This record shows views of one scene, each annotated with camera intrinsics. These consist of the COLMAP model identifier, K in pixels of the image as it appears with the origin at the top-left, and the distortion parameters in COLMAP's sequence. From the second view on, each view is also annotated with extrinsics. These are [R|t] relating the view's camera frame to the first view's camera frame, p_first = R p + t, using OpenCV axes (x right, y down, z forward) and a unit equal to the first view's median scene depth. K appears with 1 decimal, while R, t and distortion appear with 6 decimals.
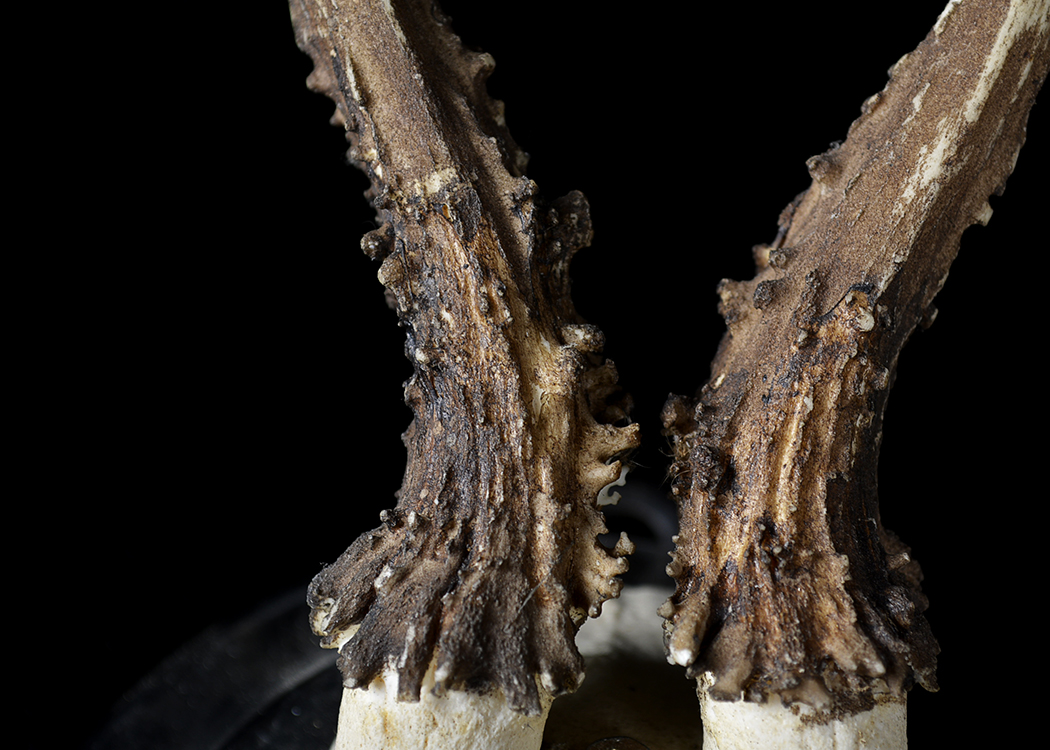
lens RADIAL K [[2609.4, 0, 525.8], [0, 2609.4, 374.9], [0, 0, 1]] dist [-0.016487, 0.000000]
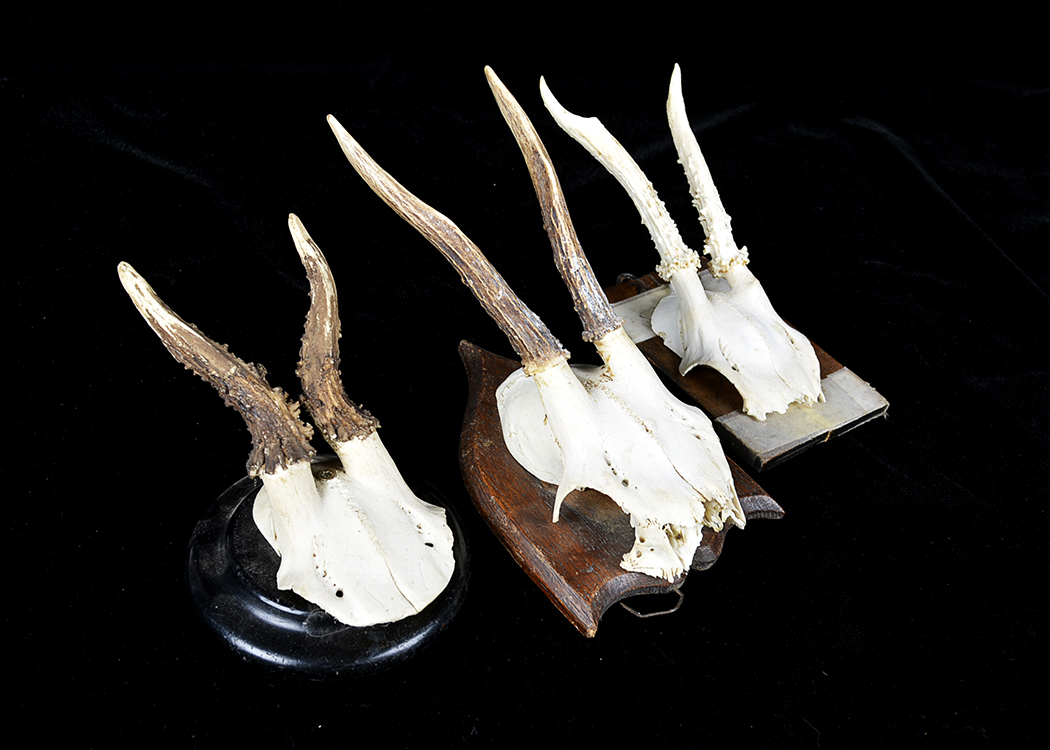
lens RADIAL K [[1151.9, 0, 530.9], [0, 1151.9, 379.9], [0, 0, 1]] dist [-0.066981, 0.000000]
pose [[0.774401, -0.372069, 0.511731, -0.658030], [0.454391, 0.889876, -0.040618, 0.253914], [-0.440264, 0.263980, 0.858185, -0.901069]]
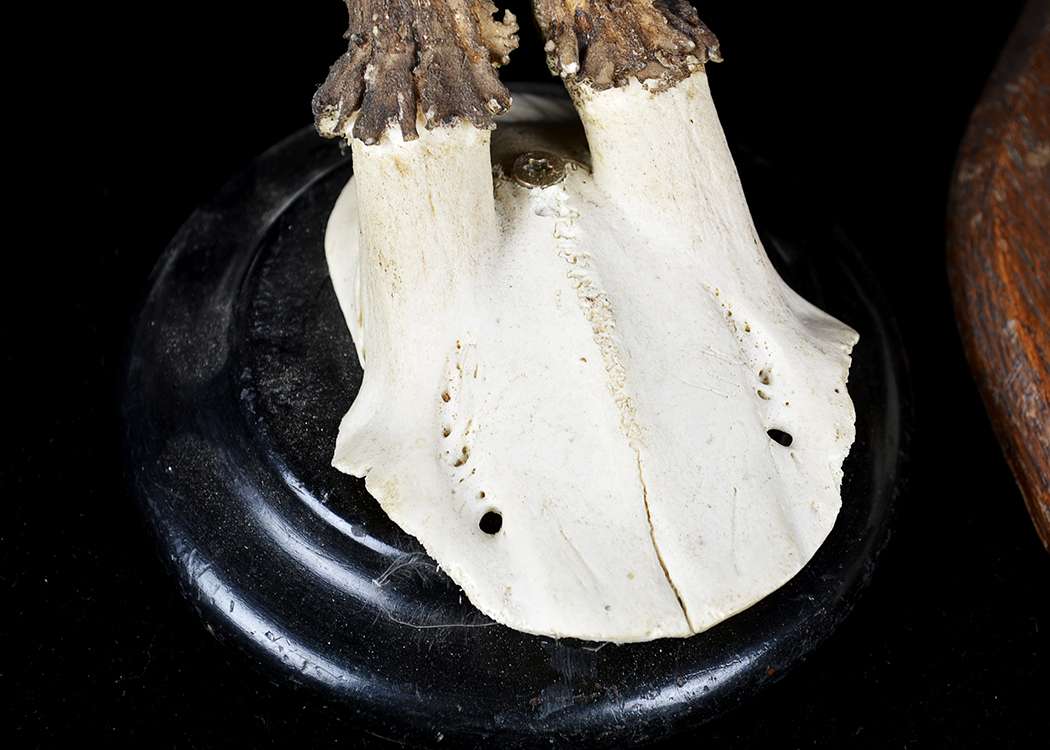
lens RADIAL K [[2609.4, 0, 521.5], [0, 2609.4, 372.5], [0, 0, 1]] dist [-0.016487, 0.000000]
pose [[0.942670, -0.266595, 0.200751, -0.323380], [0.259823, 0.963799, 0.059861, 0.178691], [-0.209442, -0.004269, 0.977812, -0.510132]]
